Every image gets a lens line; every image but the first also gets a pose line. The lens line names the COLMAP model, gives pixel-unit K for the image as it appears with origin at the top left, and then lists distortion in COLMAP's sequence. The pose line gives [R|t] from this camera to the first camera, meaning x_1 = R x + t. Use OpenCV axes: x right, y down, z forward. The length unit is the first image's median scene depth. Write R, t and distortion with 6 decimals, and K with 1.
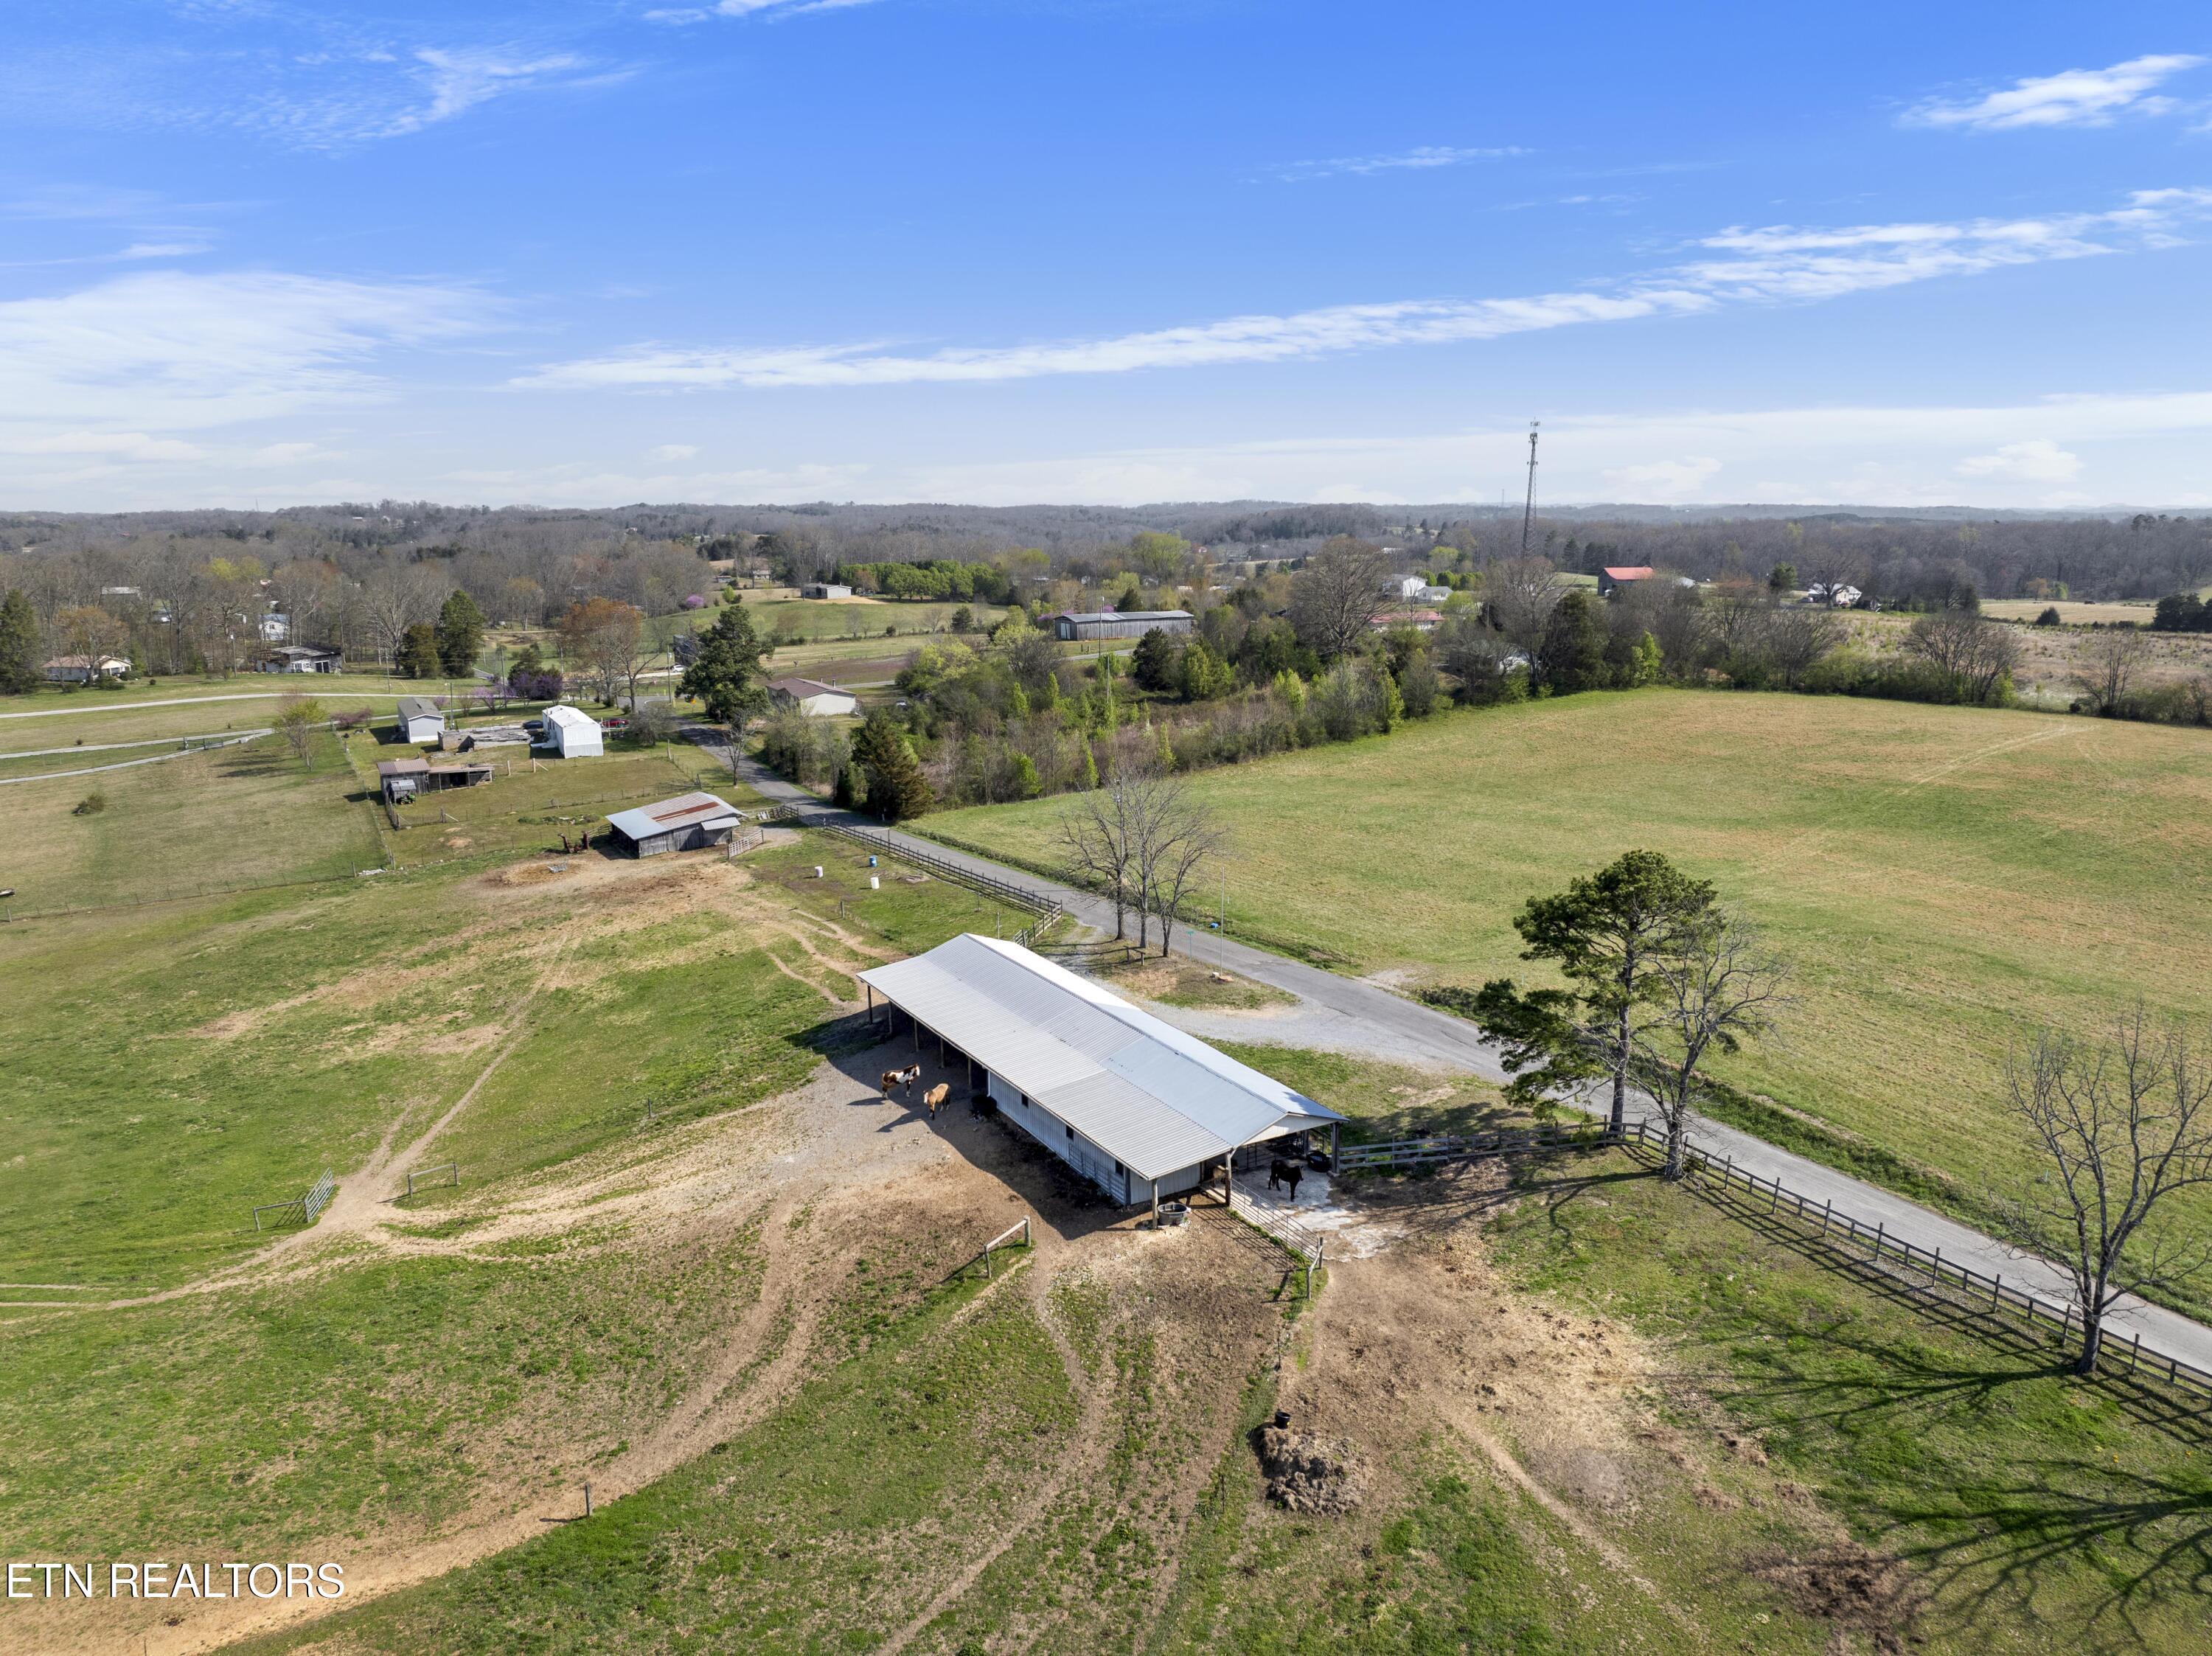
lens RADIAL K [[1548.2, 0, 1101.0], [0, 1548.2, 891.2], [0, 0, 1]] dist [-0.027896, -0.006233]
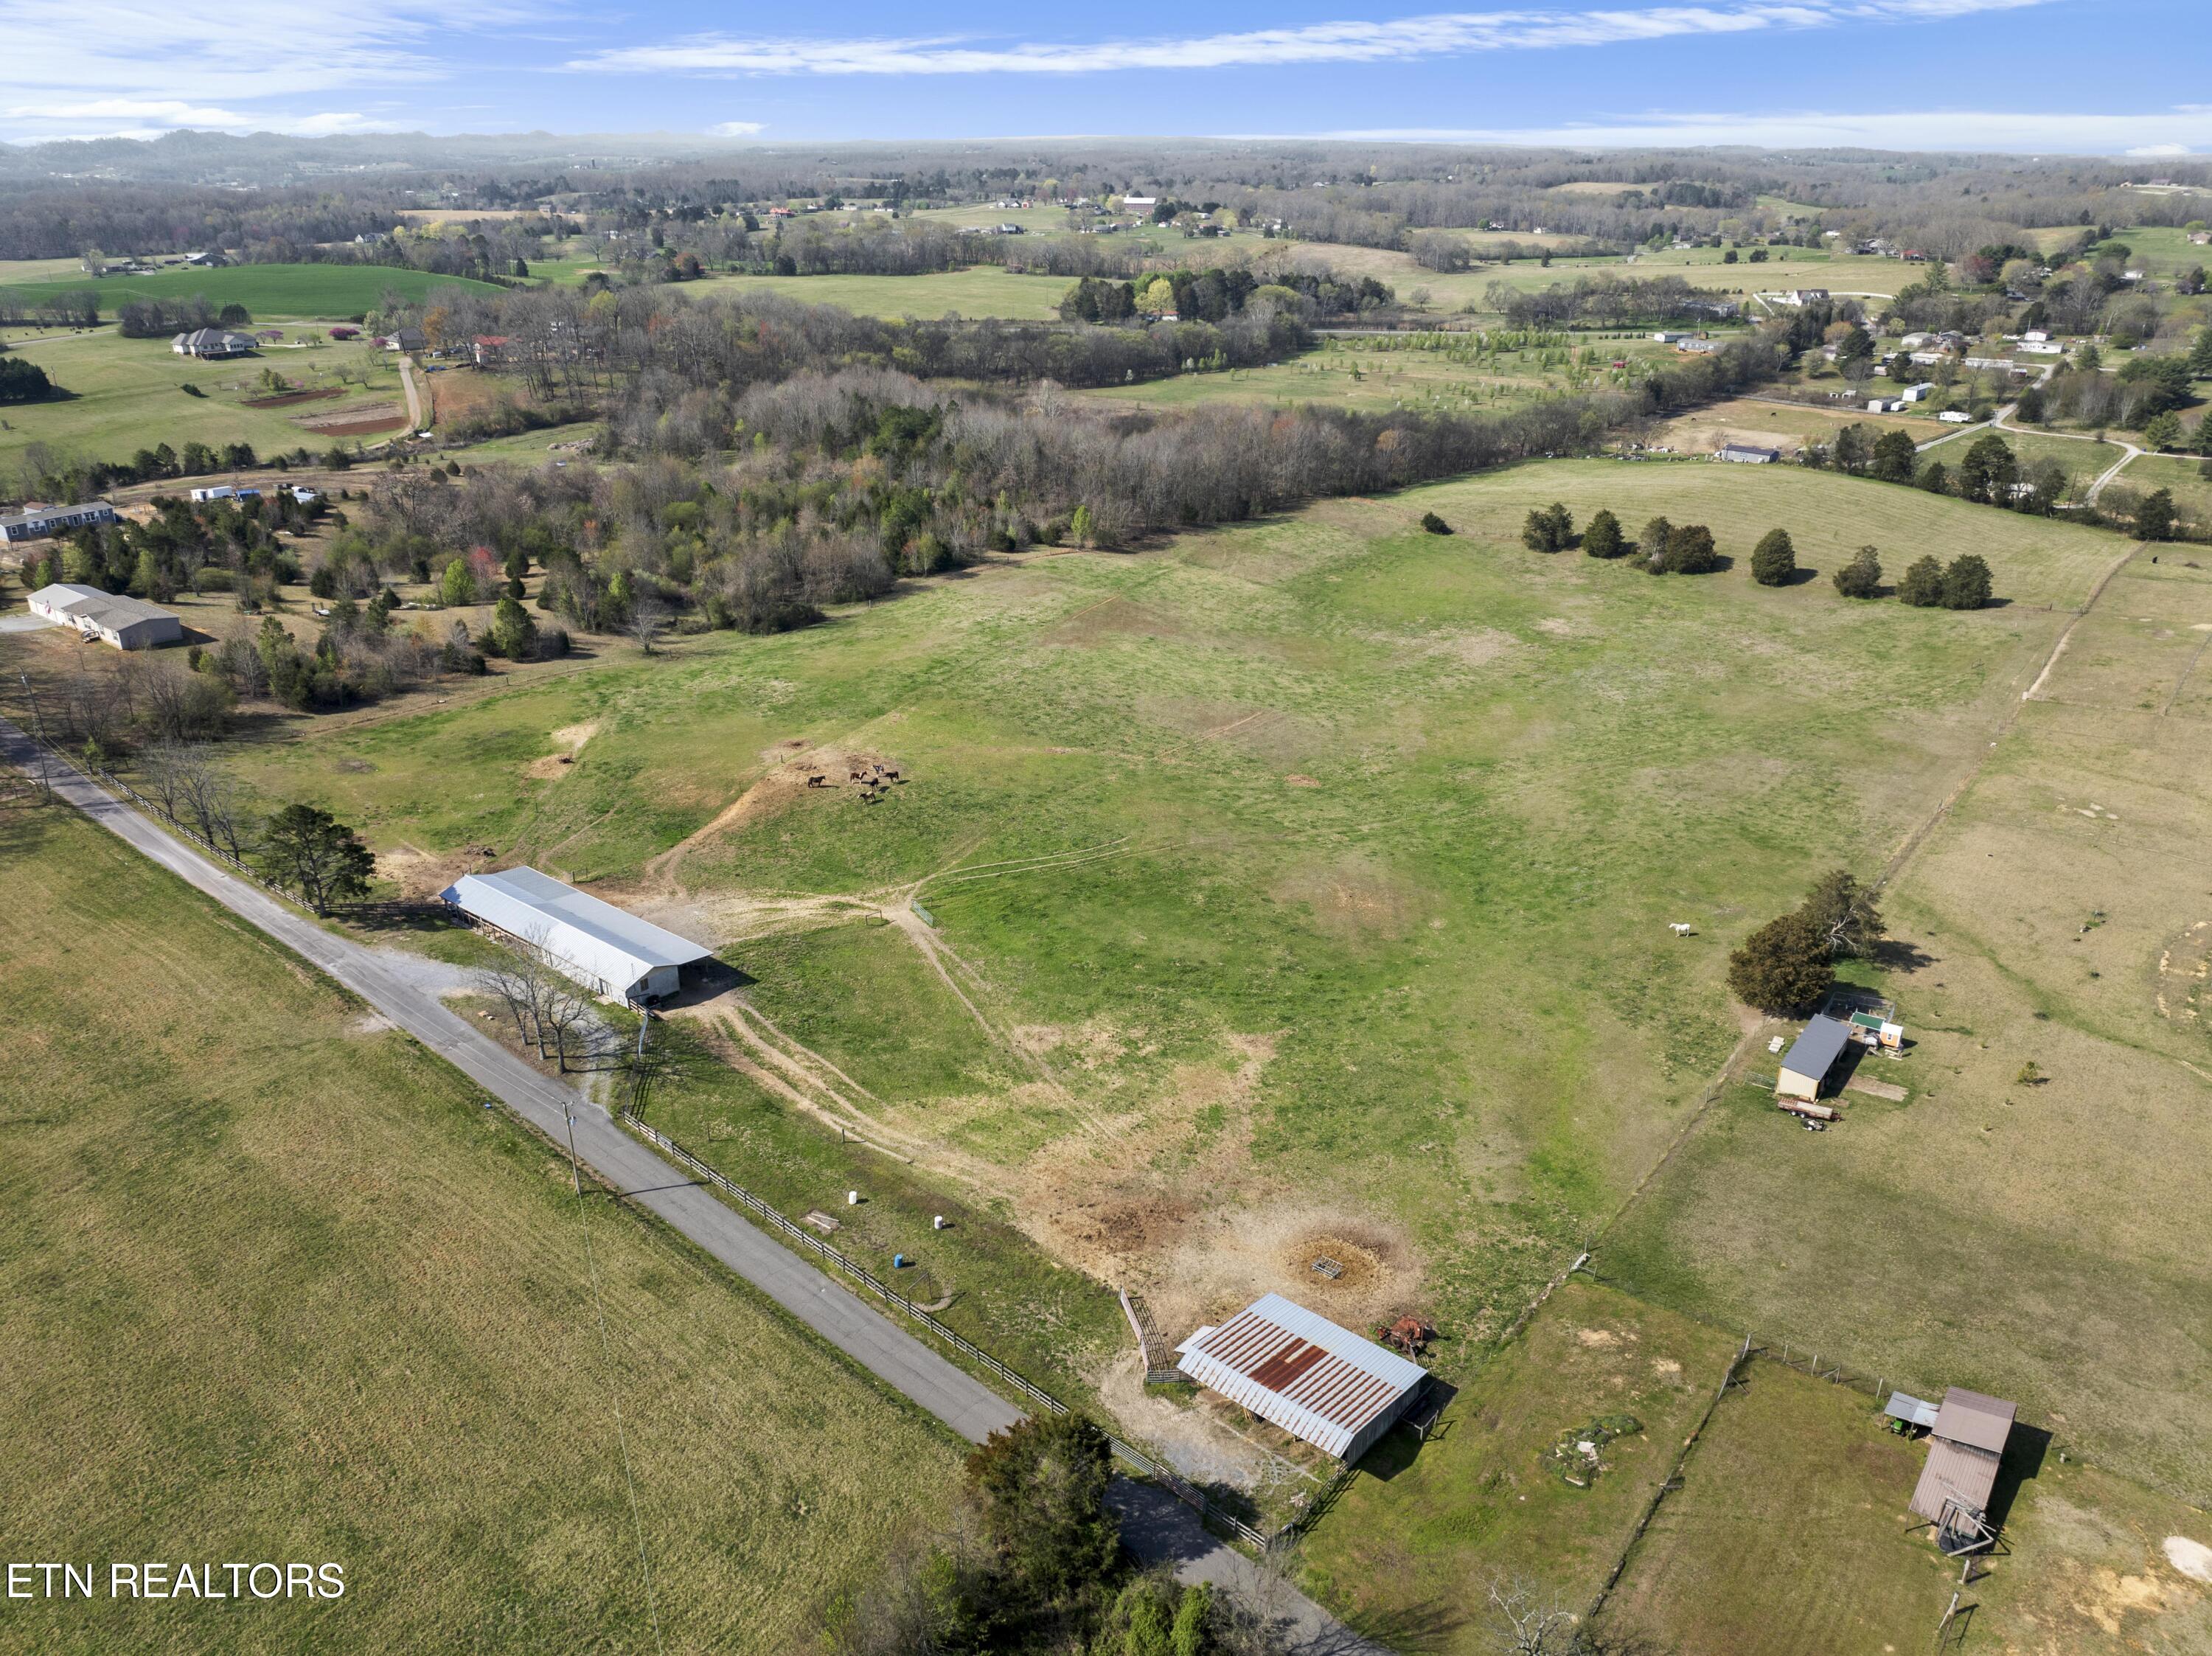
lens RADIAL K [[1576.8, 0, 1104.7], [0, 1576.8, 841.8], [0, 0, 1]] dist [-0.029886, -0.011582]
pose [[-0.927806, 0.158453, -0.337740, 0.010188], [-0.086405, 0.789430, 0.607729, -1.578636], [0.362918, 0.593037, -0.718747, 3.240681]]
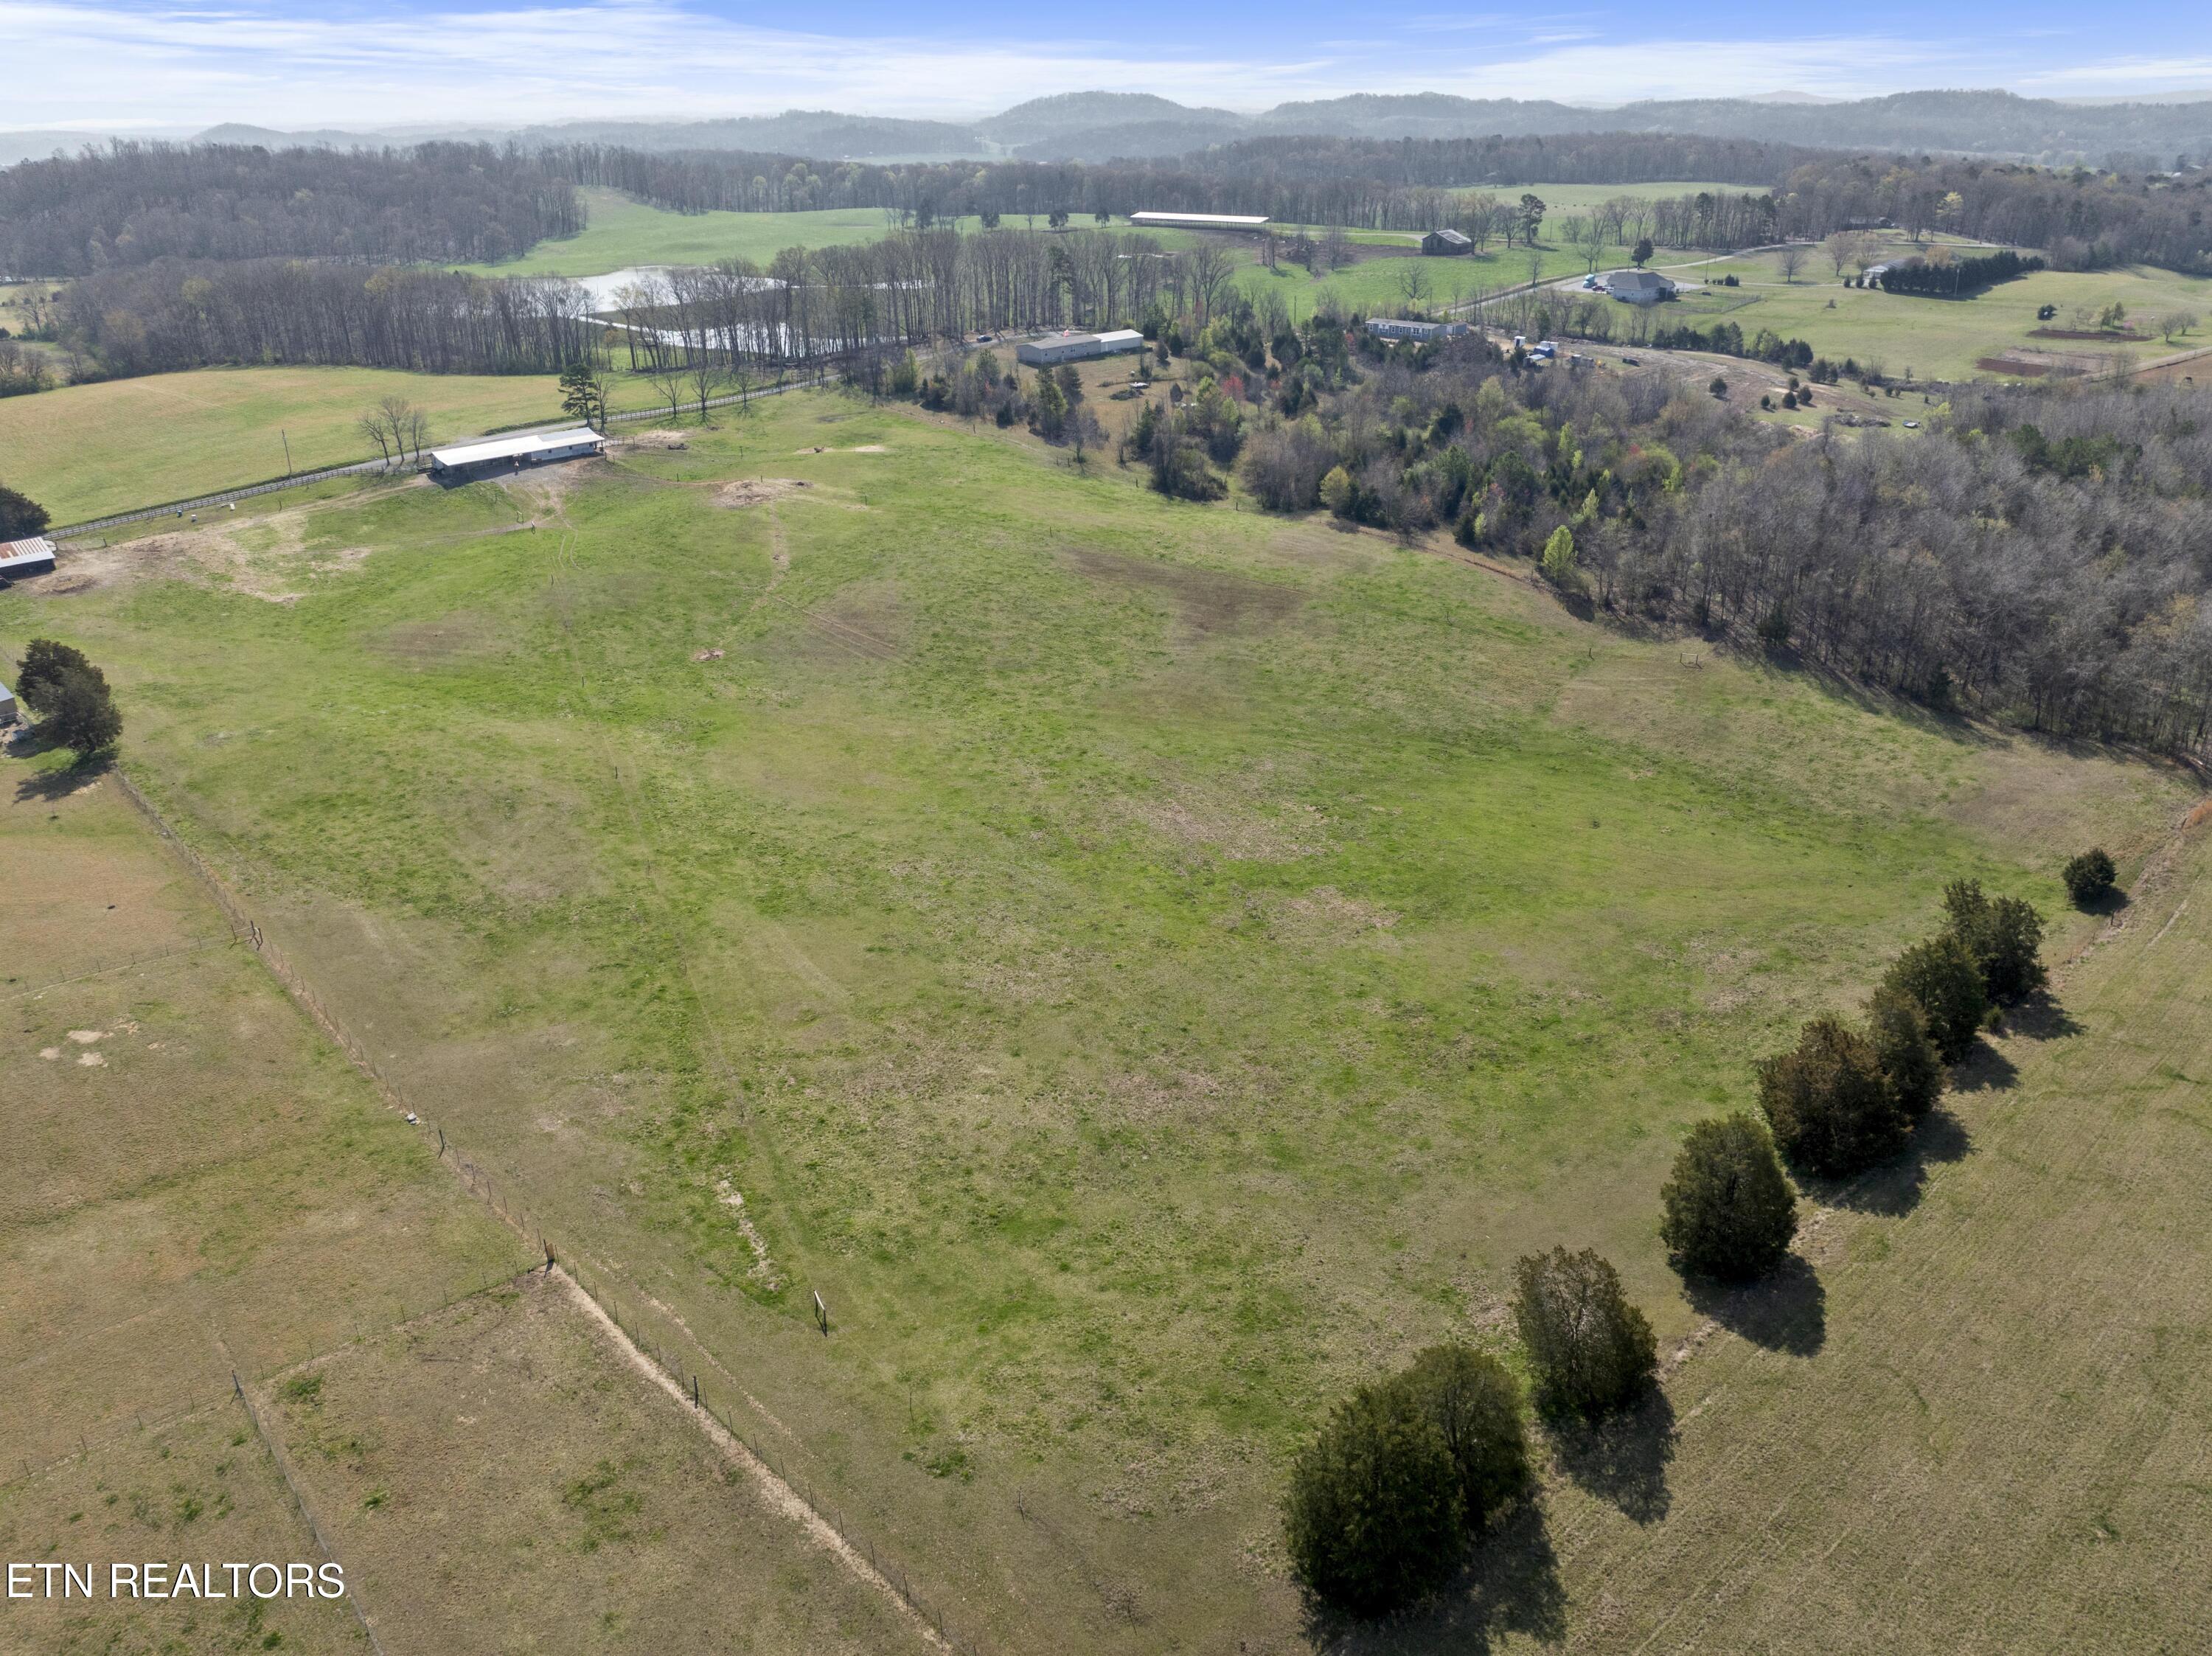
lens RADIAL K [[1563.9, 0, 1111.4], [0, 1563.9, 826.6], [0, 0, 1]] dist [-0.040804, 0.006733]
pose [[-0.238001, -0.401148, 0.884554, -5.171720], [0.253234, 0.853595, 0.455244, -0.600269], [-0.937671, 0.332348, -0.101572, 0.371566]]
